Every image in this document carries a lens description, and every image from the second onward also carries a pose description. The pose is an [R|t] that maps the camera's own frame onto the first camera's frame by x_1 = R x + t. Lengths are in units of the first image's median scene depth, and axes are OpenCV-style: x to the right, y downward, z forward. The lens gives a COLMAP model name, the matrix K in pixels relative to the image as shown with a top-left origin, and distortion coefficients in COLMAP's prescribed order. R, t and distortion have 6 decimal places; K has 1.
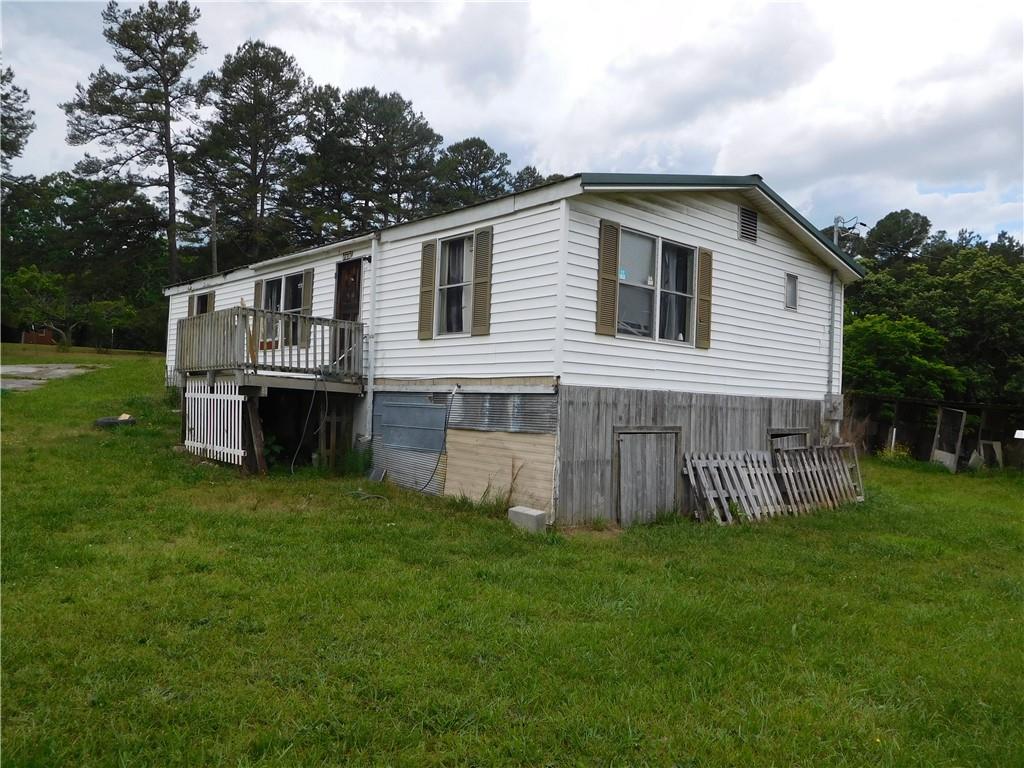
lens RADIAL K [[761.0, 0, 512.0], [0, 761.0, 384.0], [0, 0, 1]] dist [-0.089730, -0.000808]
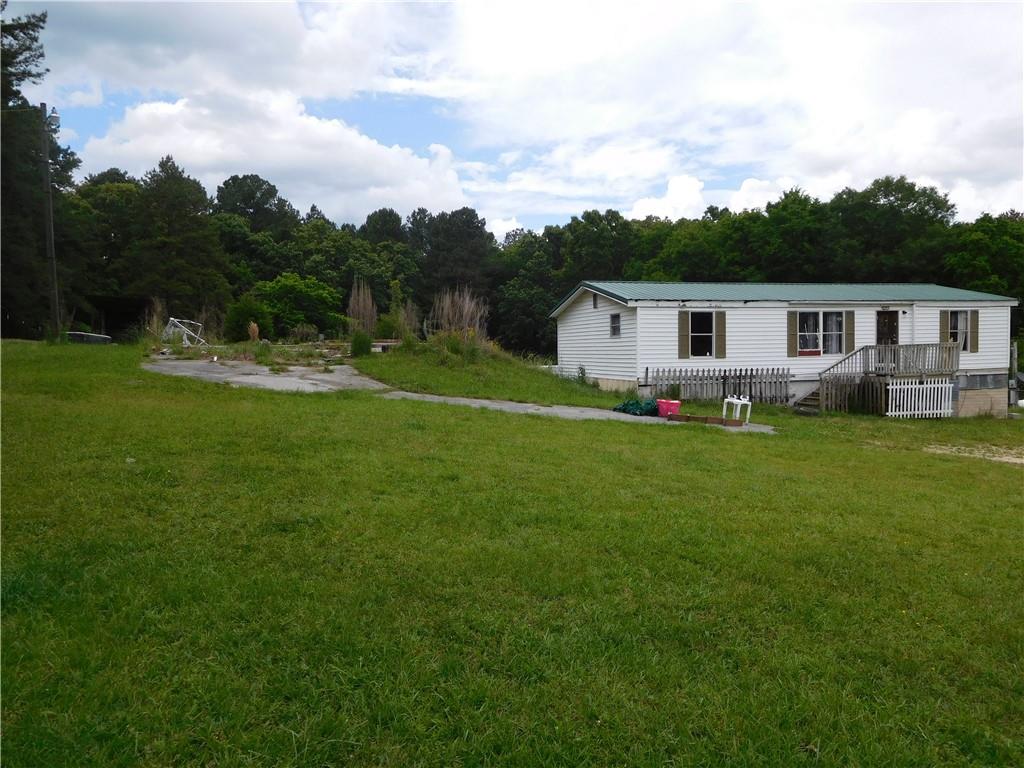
lens RADIAL K [[809.9, 0, 512.0], [0, 809.9, 384.0], [0, 0, 1]] dist [0.004353, -0.083299]
pose [[0.459180, -0.072676, 0.885366, -2.910858], [0.018276, 0.997210, 0.072379, -0.165581], [-0.888155, -0.017054, 0.459227, 1.038403]]
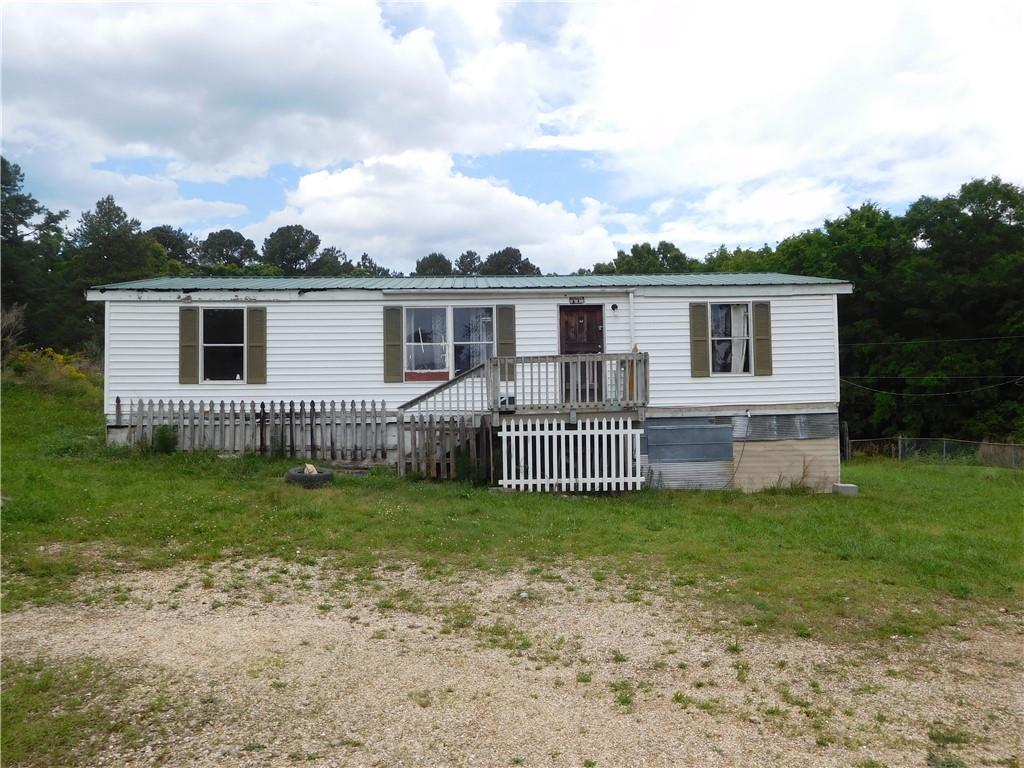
lens RADIAL K [[809.9, 0, 512.0], [0, 809.9, 384.0], [0, 0, 1]] dist [0.004353, -0.083299]
pose [[0.640338, -0.014382, 0.767959, -1.413341], [0.021777, 0.999763, 0.000565, -0.053796], [-0.767785, 0.016363, 0.640499, 0.341273]]
